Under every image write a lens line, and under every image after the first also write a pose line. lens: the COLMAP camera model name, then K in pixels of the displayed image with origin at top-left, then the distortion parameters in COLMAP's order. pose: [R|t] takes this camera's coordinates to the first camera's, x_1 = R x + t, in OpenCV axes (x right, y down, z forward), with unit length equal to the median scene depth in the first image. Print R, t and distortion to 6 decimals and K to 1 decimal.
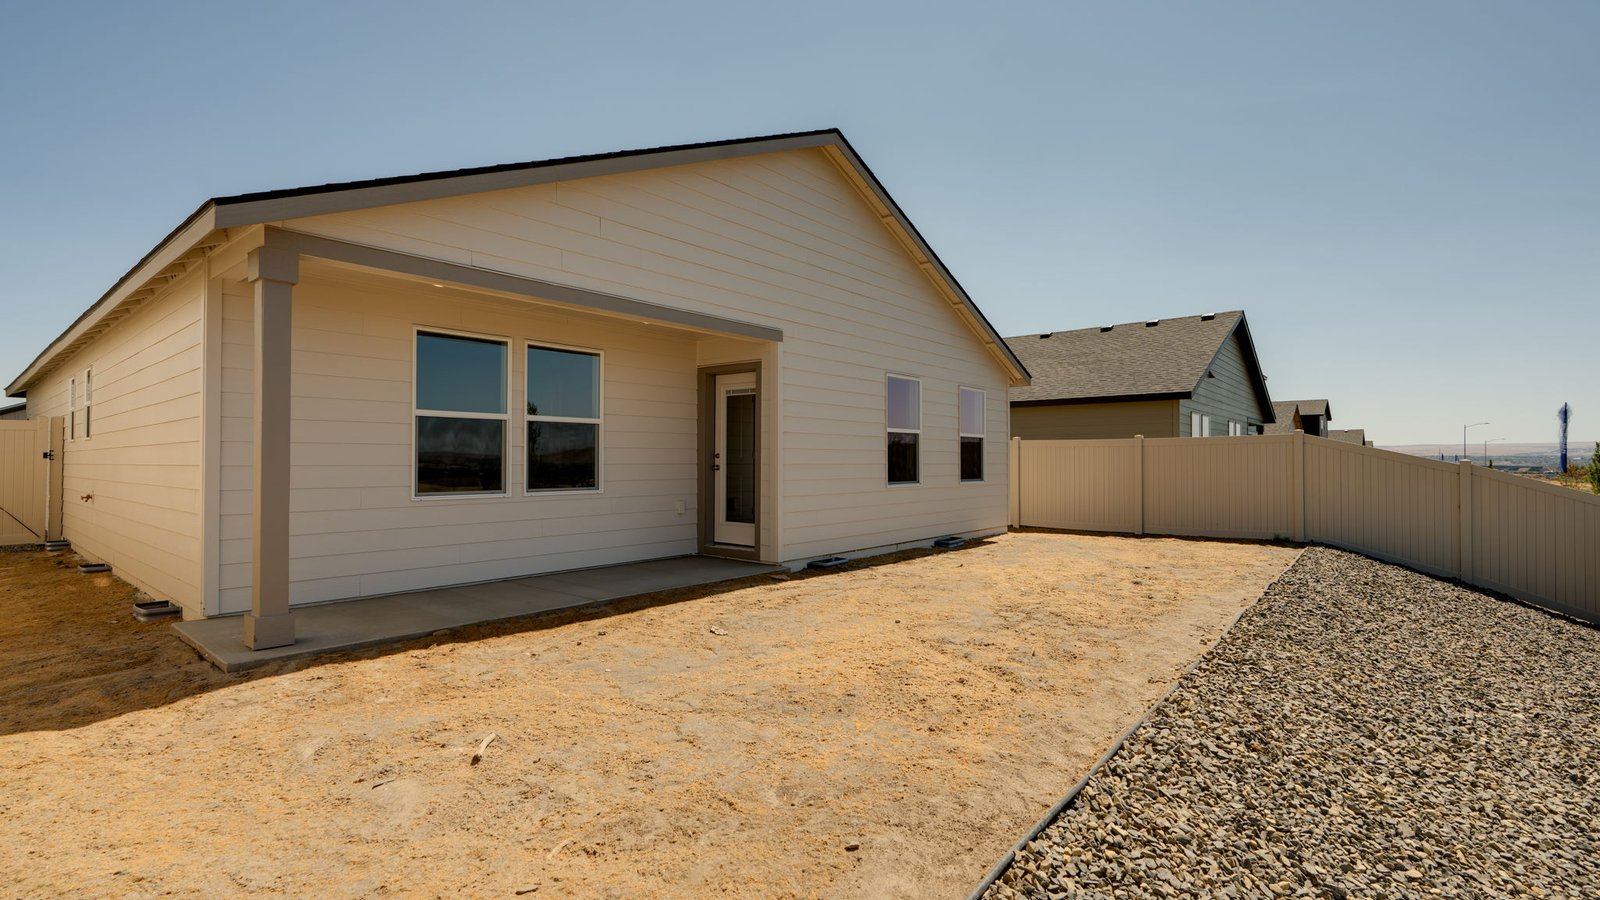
lens RADIAL K [[718.2, 0, 800.9], [0, 718.2, 442.9], [0, 0, 1]] dist [-0.011842, 0.004316]
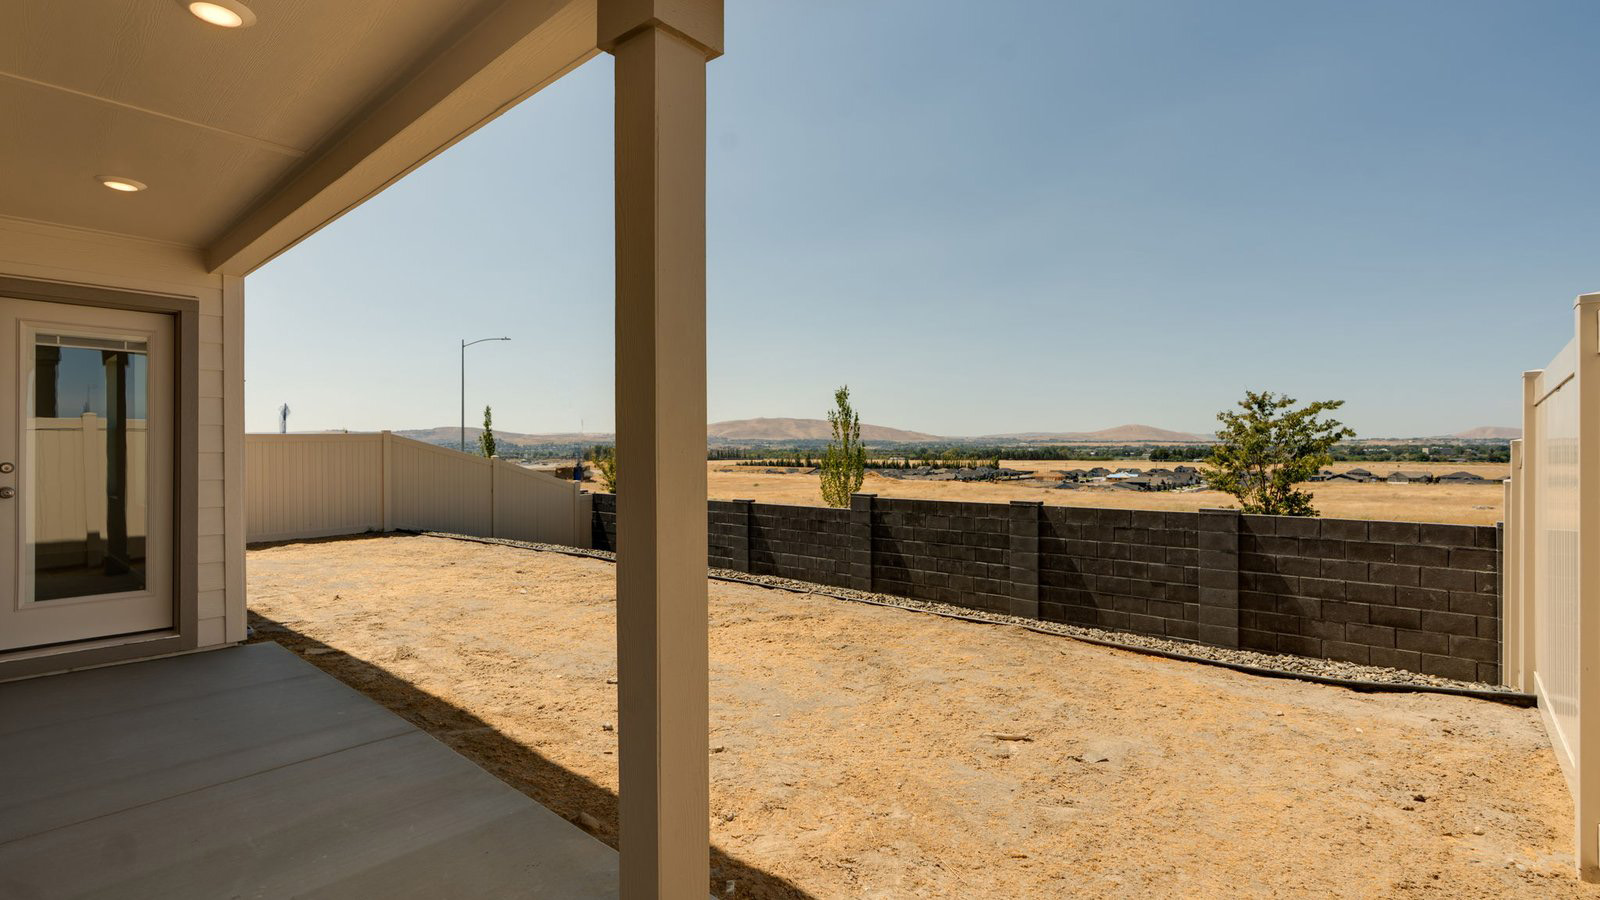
lens RADIAL K [[718.2, 0, 800.9], [0, 718.2, 442.9], [0, 0, 1]] dist [-0.011842, 0.004316]
pose [[0.050985, 0.008413, 0.998664, -0.661228], [-0.022312, 0.999725, -0.007283, -0.007652], [-0.998450, -0.021911, 0.051159, 0.533151]]
